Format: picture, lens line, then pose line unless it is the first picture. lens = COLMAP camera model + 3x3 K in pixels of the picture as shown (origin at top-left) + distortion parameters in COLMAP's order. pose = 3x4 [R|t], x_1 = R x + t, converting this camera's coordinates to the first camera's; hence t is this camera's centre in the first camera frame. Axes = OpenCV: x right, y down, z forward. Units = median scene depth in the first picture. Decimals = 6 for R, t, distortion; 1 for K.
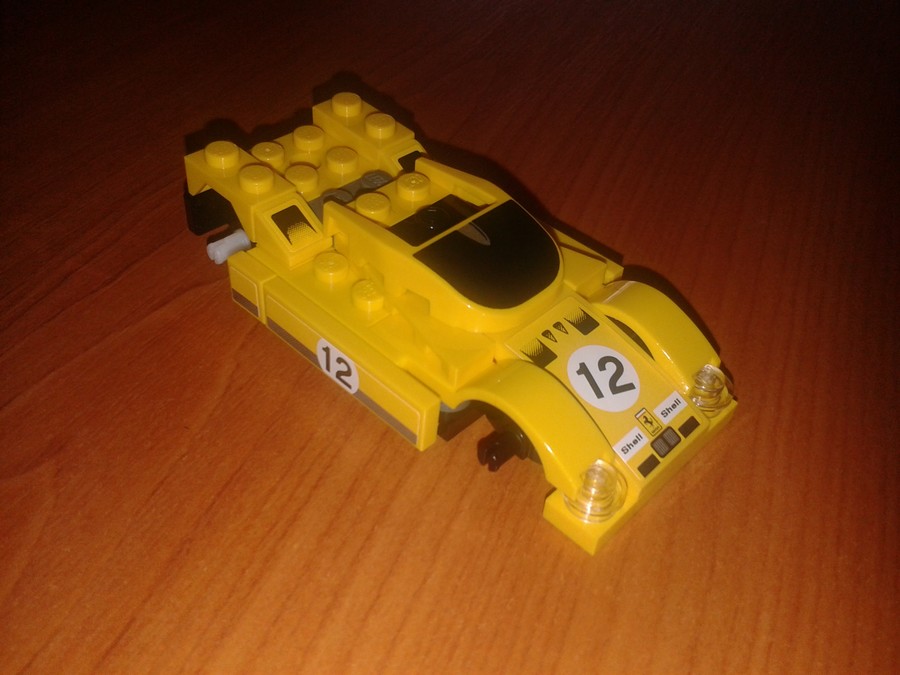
lens RADIAL K [[889.4, 0, 464.8], [0, 889.4, 336.2], [0, 0, 1]] dist [-0.002813, -0.021545]
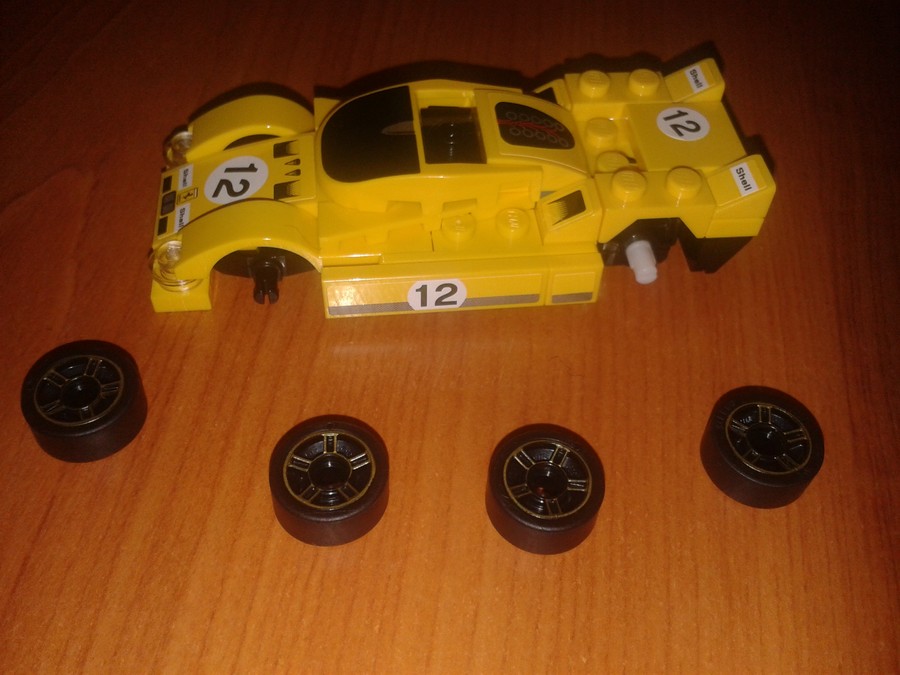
lens RADIAL K [[889.4, 0, 464.8], [0, 889.4, 336.2], [0, 0, 1]] dist [-0.002813, -0.021545]
pose [[-0.621609, 0.543193, -0.564397, 0.727113], [-0.606445, 0.122334, 0.785658, -1.006583], [0.495809, 0.830648, 0.253373, 1.015446]]
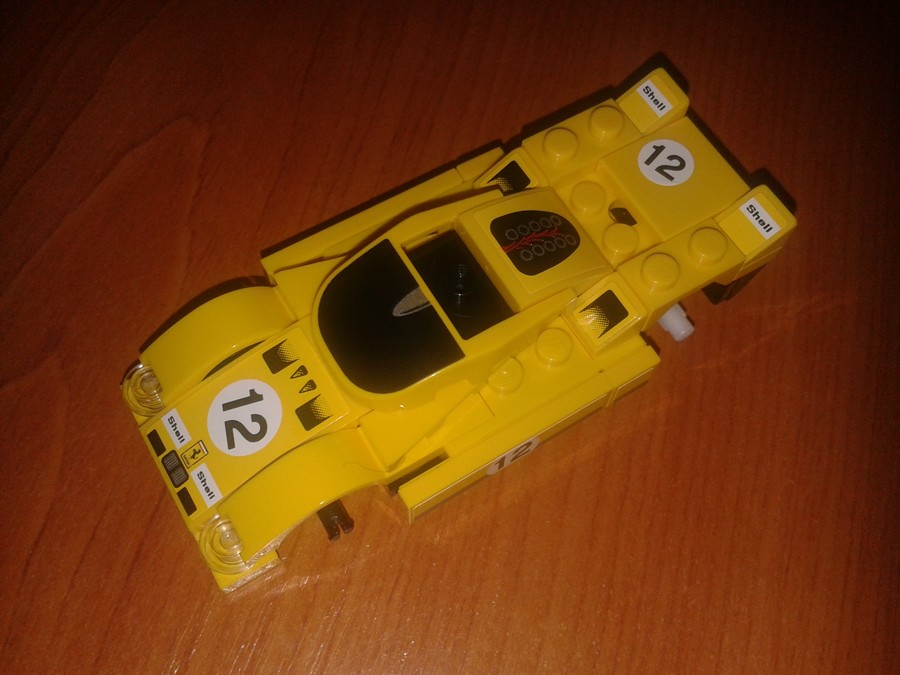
lens RADIAL K [[889.4, 0, 464.8], [0, 889.4, 336.2], [0, 0, 1]] dist [-0.002813, -0.021545]
pose [[-0.237945, 0.837497, -0.491915, 0.505180], [-0.720568, 0.187389, 0.667582, -0.801641], [0.651278, 0.513307, 0.558886, 0.556104]]
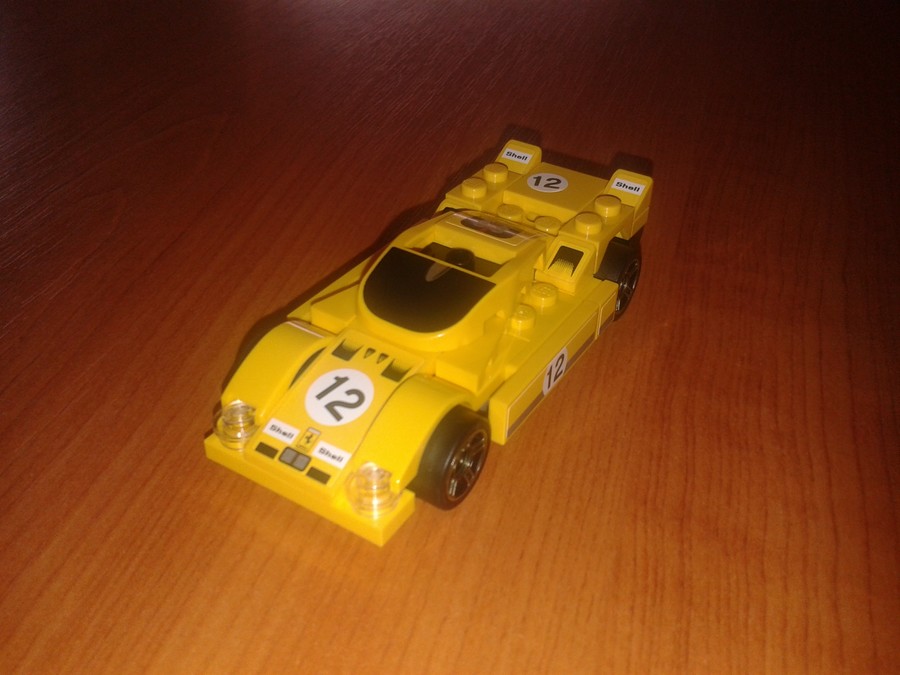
lens RADIAL K [[889.4, 0, 464.8], [0, 889.4, 336.2], [0, 0, 1]] dist [-0.002813, -0.021545]
pose [[0.216442, 0.521805, -0.825150, 1.062446], [-0.685507, 0.683022, 0.252114, -0.390451], [0.695149, 0.511079, 0.505535, 0.503211]]
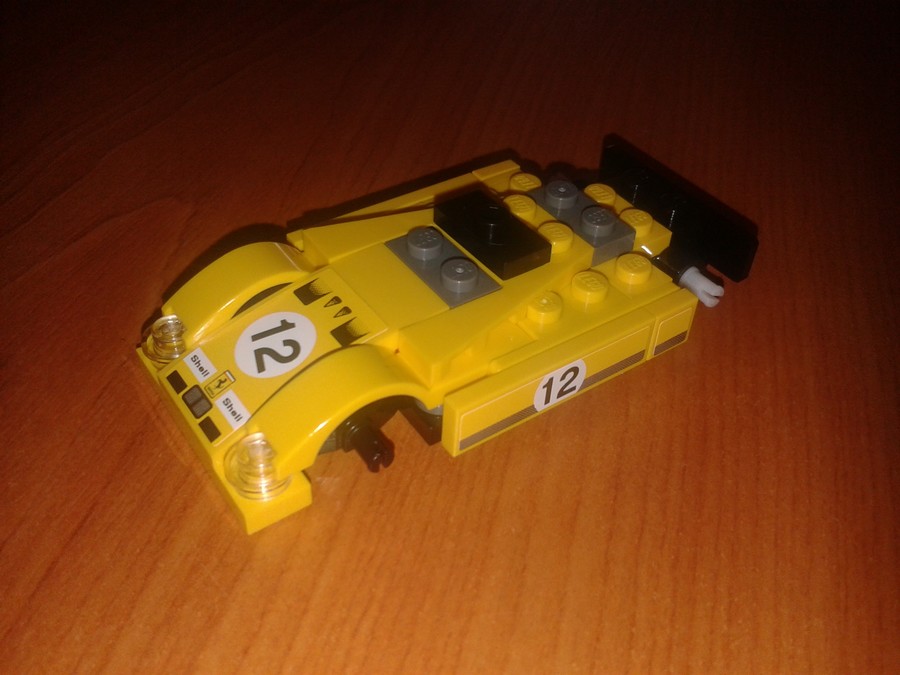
lens RADIAL K [[889.4, 0, 464.8], [0, 889.4, 336.2], [0, 0, 1]] dist [-0.002813, -0.021545]
pose [[-0.167374, 0.596104, -0.785268, 0.842806], [-0.729818, 0.460591, 0.505194, -0.568008], [0.662836, 0.657659, 0.357957, 0.786860]]
